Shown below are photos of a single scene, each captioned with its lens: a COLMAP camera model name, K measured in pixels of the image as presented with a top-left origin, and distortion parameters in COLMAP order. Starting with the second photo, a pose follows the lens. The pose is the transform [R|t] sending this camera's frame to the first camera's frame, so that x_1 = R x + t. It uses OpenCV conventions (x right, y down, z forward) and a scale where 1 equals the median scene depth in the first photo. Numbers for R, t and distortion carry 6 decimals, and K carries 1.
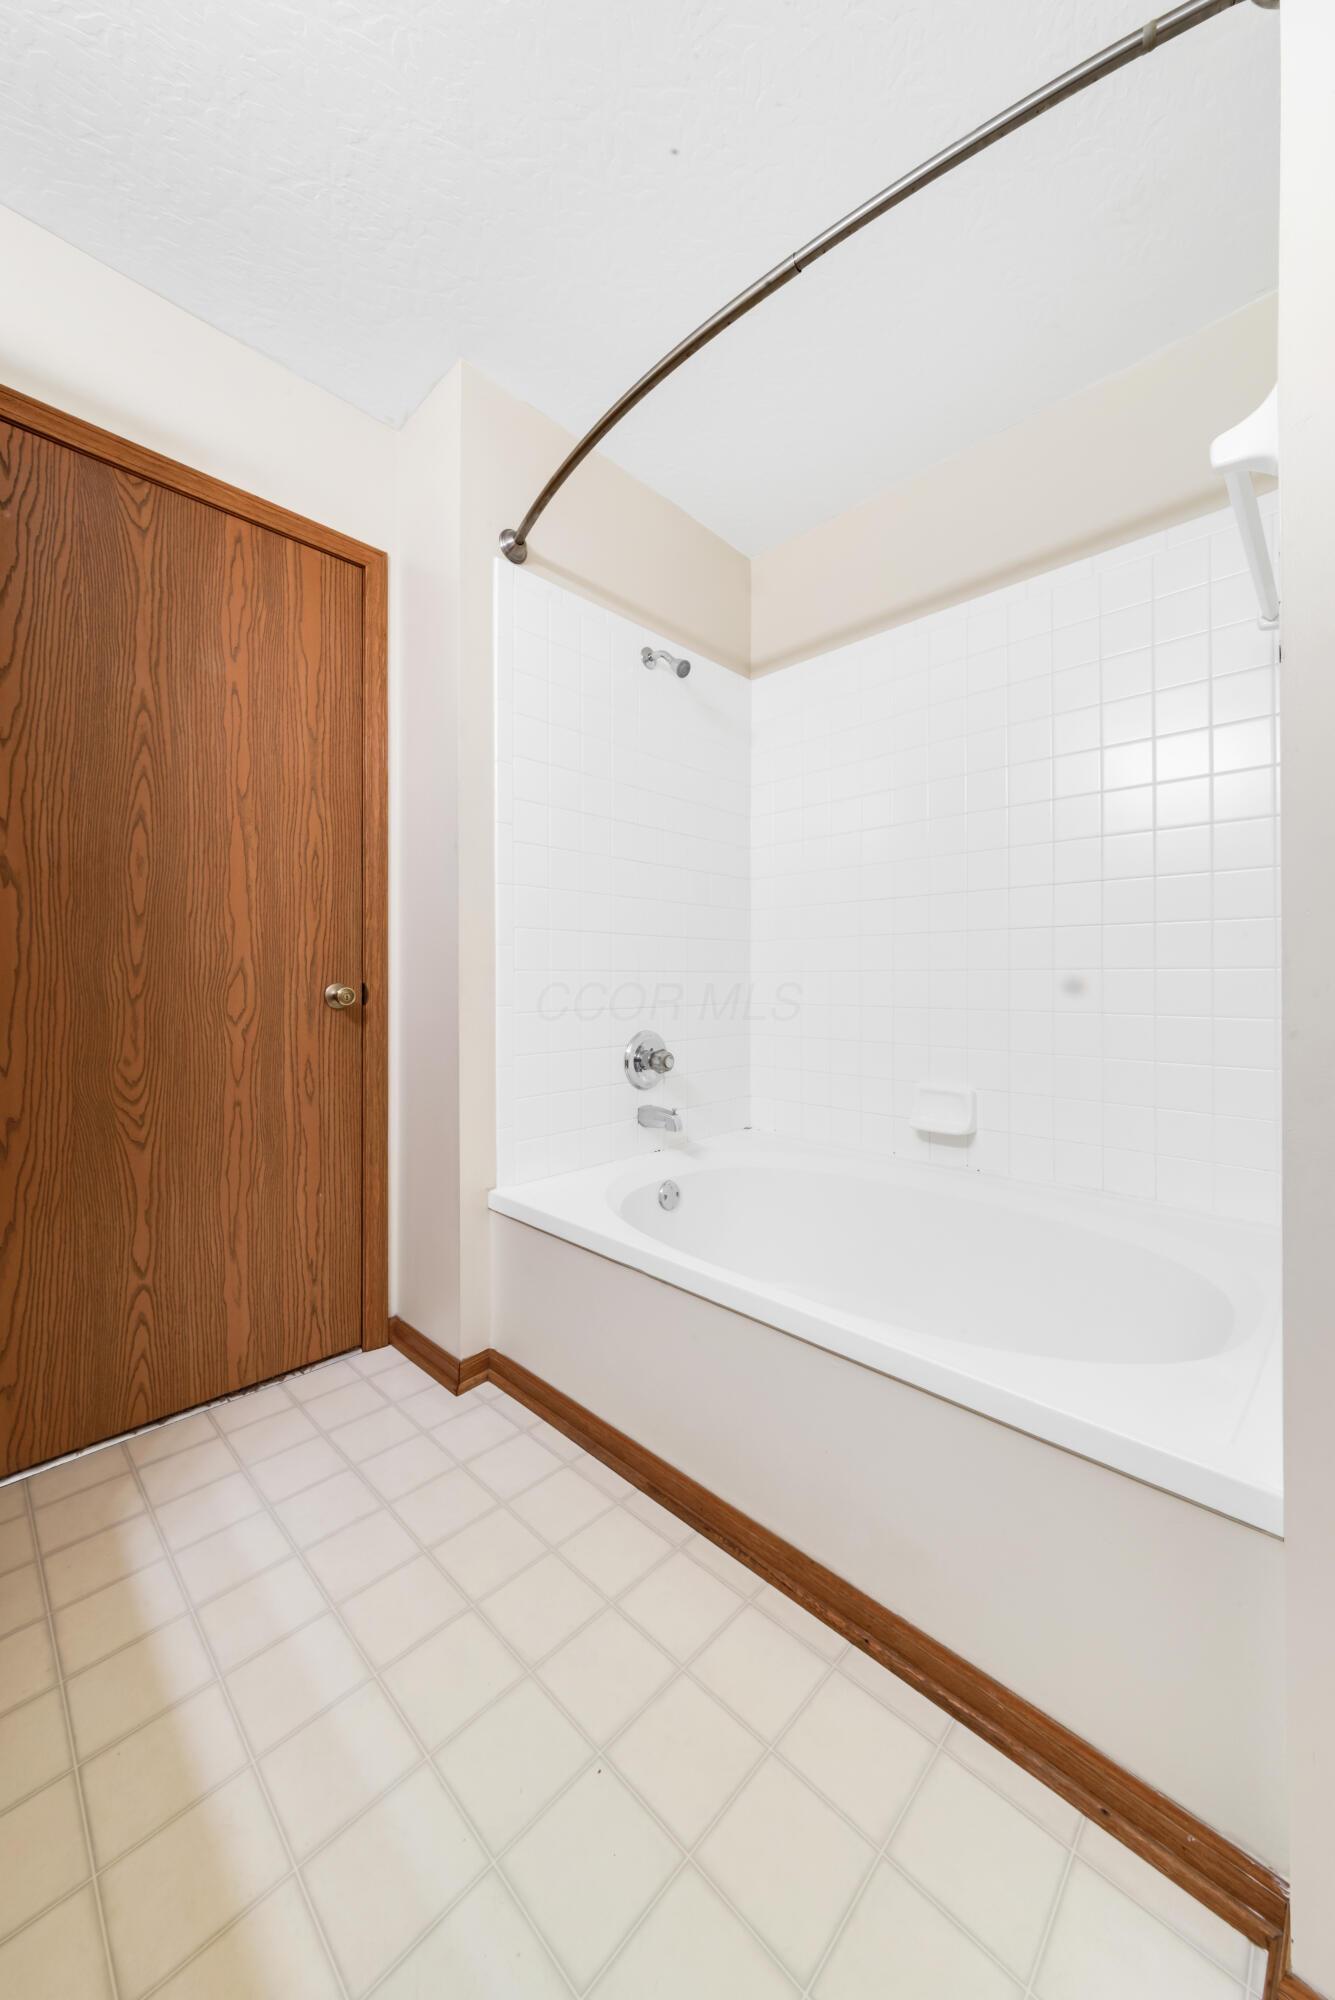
lens RADIAL K [[709.8, 0, 675.0], [0, 709.8, 972.3], [0, 0, 1]] dist [0.009365, 0.001346]
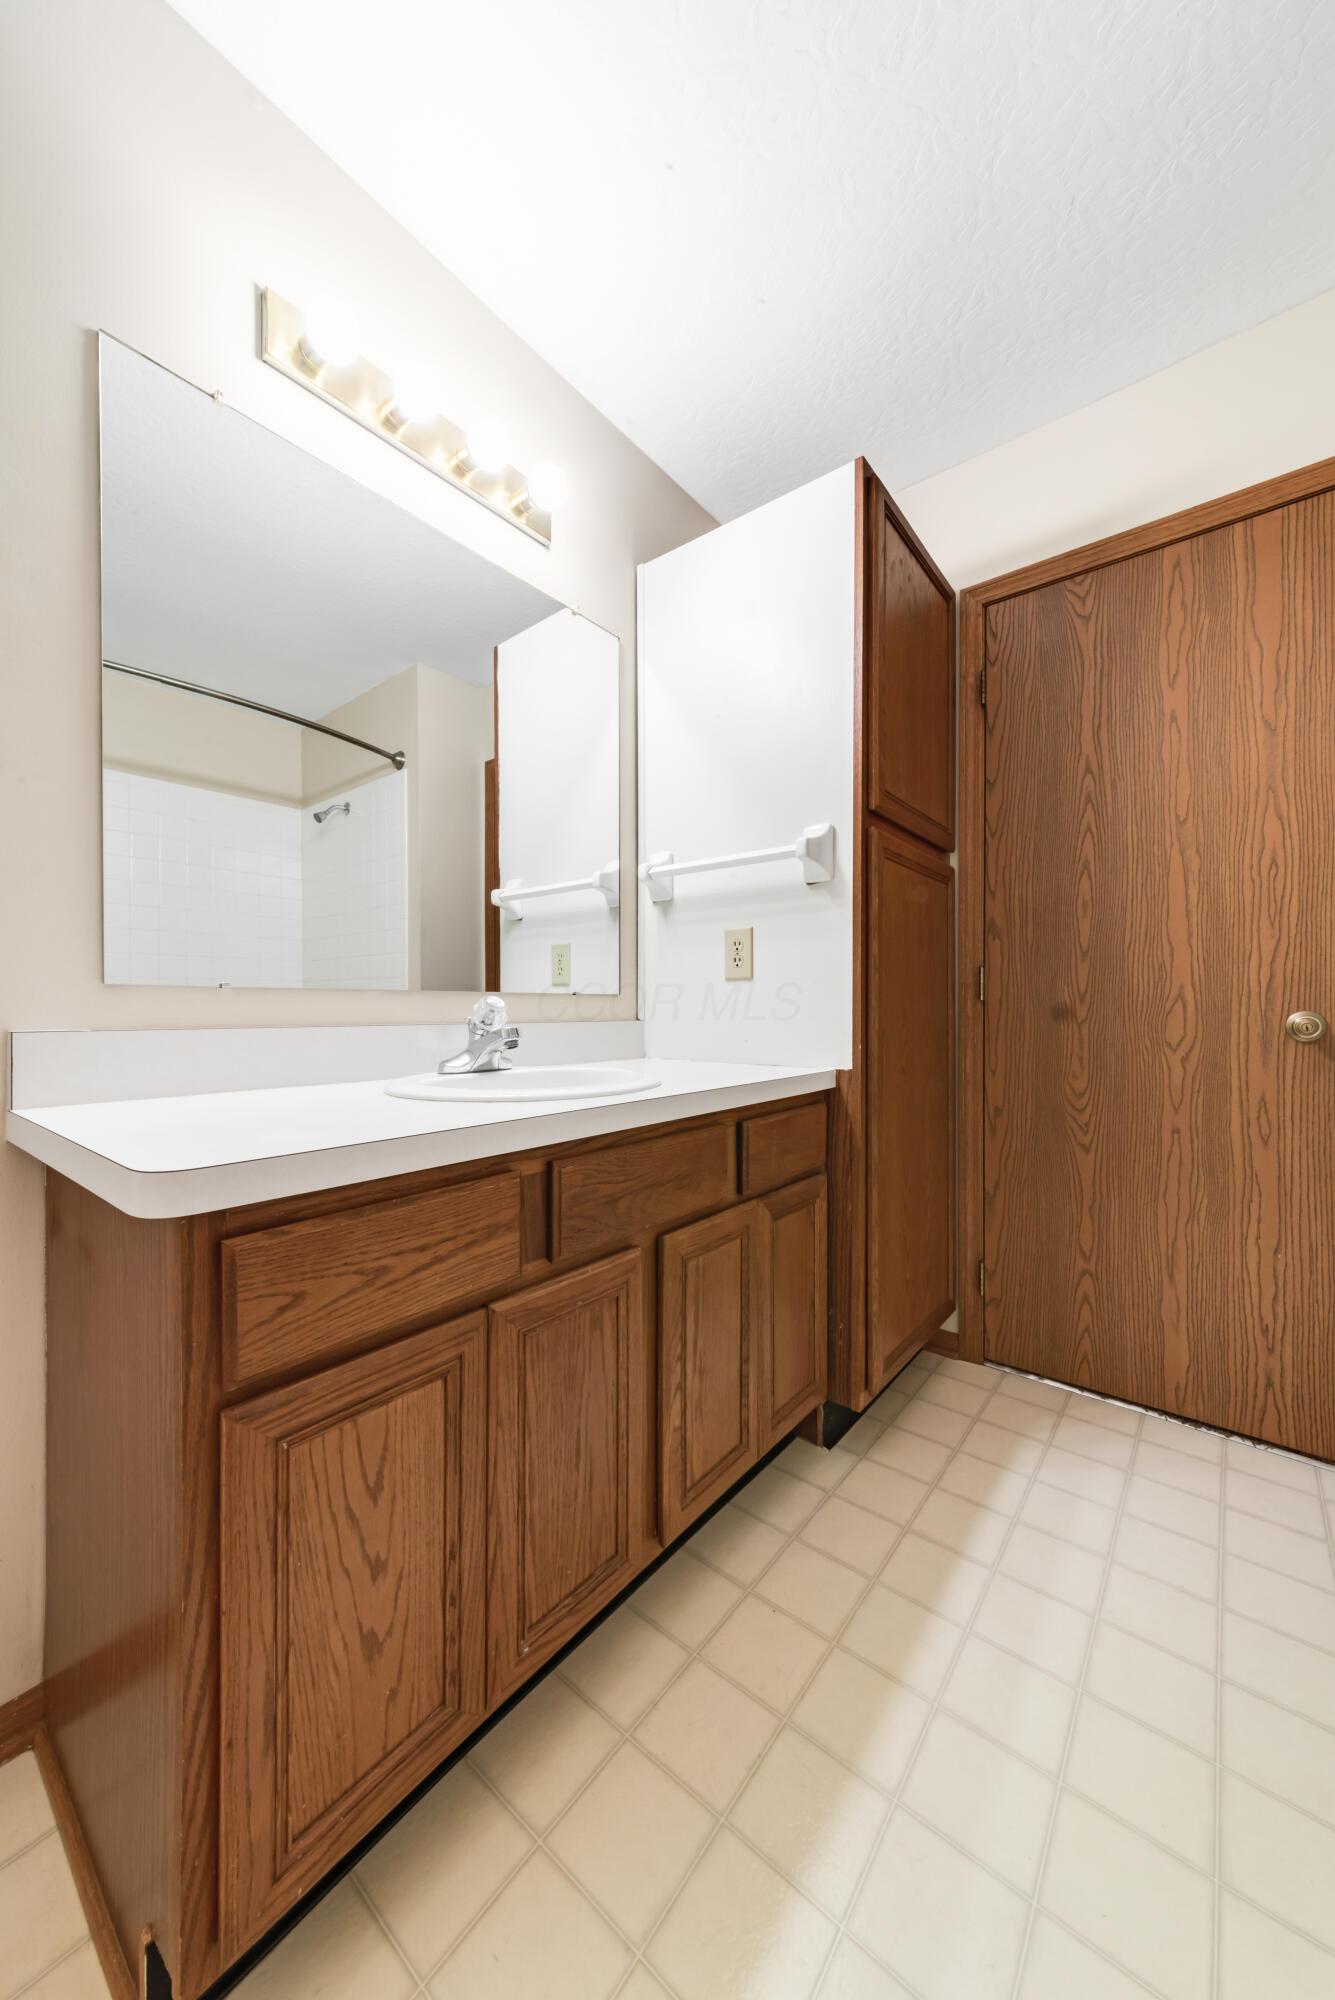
lens RADIAL K [[709.8, 0, 670.2], [0, 709.8, 1006.9], [0, 0, 1]] dist [0.009365, 0.001346]
pose [[0.111878, 0.002310, -0.993719, 0.308695], [0.010119, 0.999943, 0.003463, -0.000300], [0.993670, -0.010443, 0.111848, 0.185974]]
